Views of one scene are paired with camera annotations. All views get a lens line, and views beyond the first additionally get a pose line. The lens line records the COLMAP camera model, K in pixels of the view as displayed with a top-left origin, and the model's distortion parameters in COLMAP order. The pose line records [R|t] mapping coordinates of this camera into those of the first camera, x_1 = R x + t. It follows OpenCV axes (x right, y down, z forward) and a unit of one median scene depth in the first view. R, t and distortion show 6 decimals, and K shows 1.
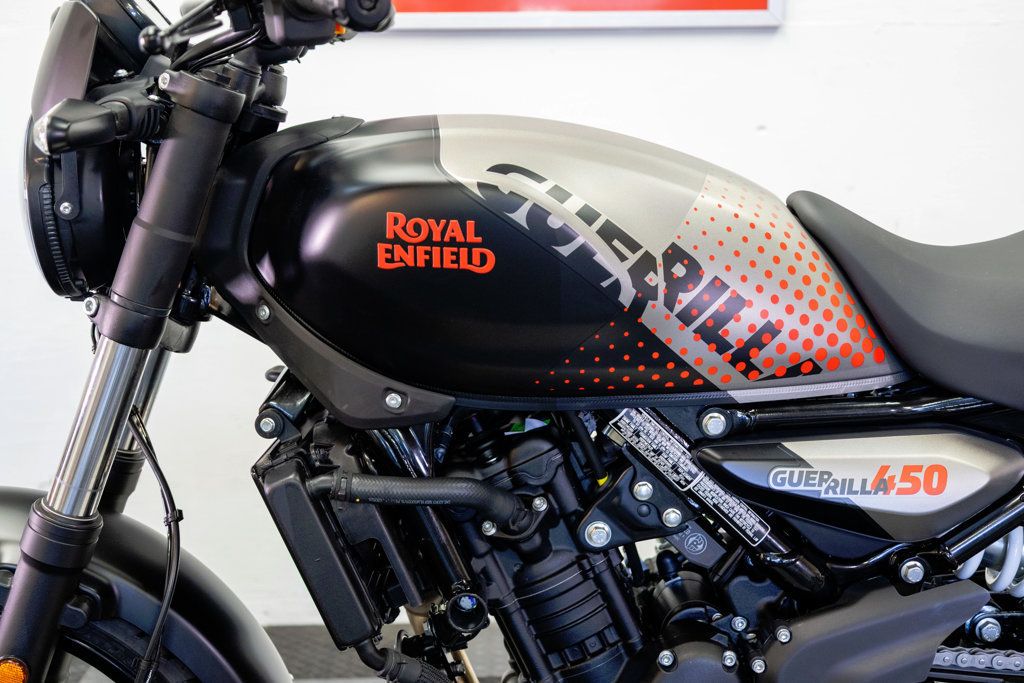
lens RADIAL K [[1458.6, 0, 512.0], [0, 1458.6, 341.5], [0, 0, 1]] dist [0.007143, 0.014130]
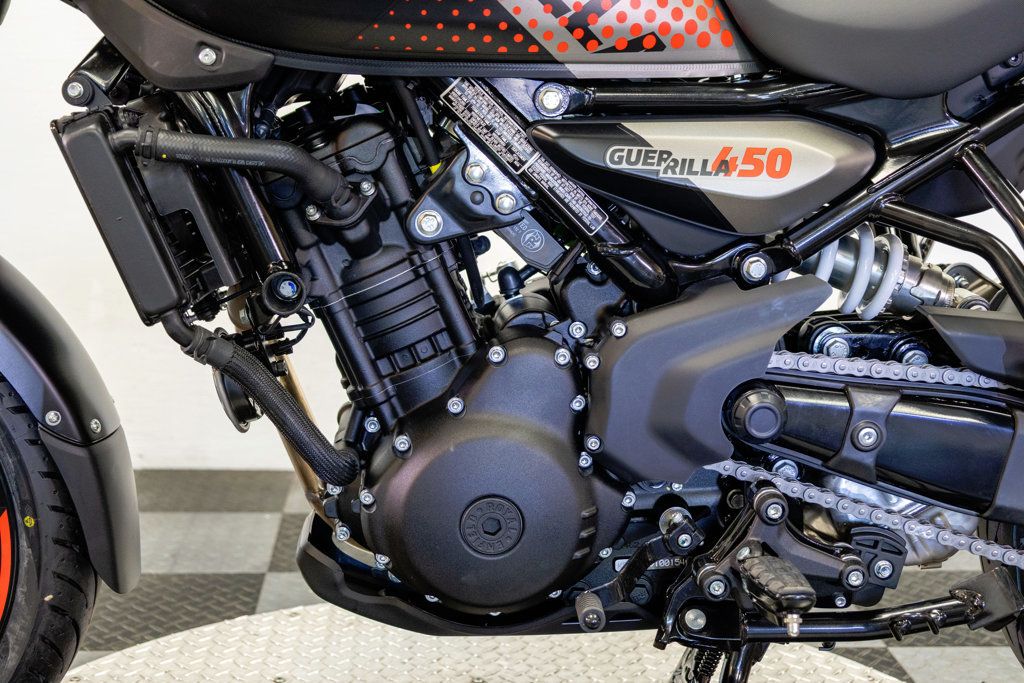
lens RADIAL K [[1458.6, 0, 512.0], [0, 1458.6, 341.5], [0, 0, 1]] dist [0.007143, 0.014130]
pose [[0.998625, 0.025384, 0.045870, 0.074426], [-0.026432, 0.999400, 0.022383, 0.193922], [-0.045275, -0.023565, 0.998697, 0.051318]]
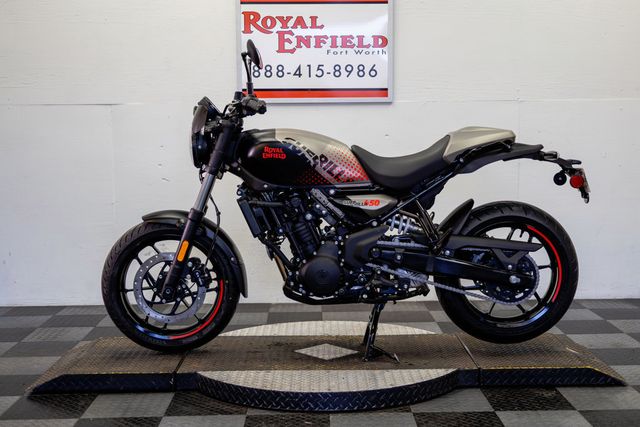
lens RADIAL K [[893.5, 0, 321.0], [0, 893.5, 212.1], [0, 0, 1]] dist [0.013252, -0.047058]
pose [[0.999894, 0.001782, -0.014466, 0.146110], [-0.002793, 0.997532, -0.070151, 0.332605], [0.014305, 0.070184, 0.997432, -1.955606]]
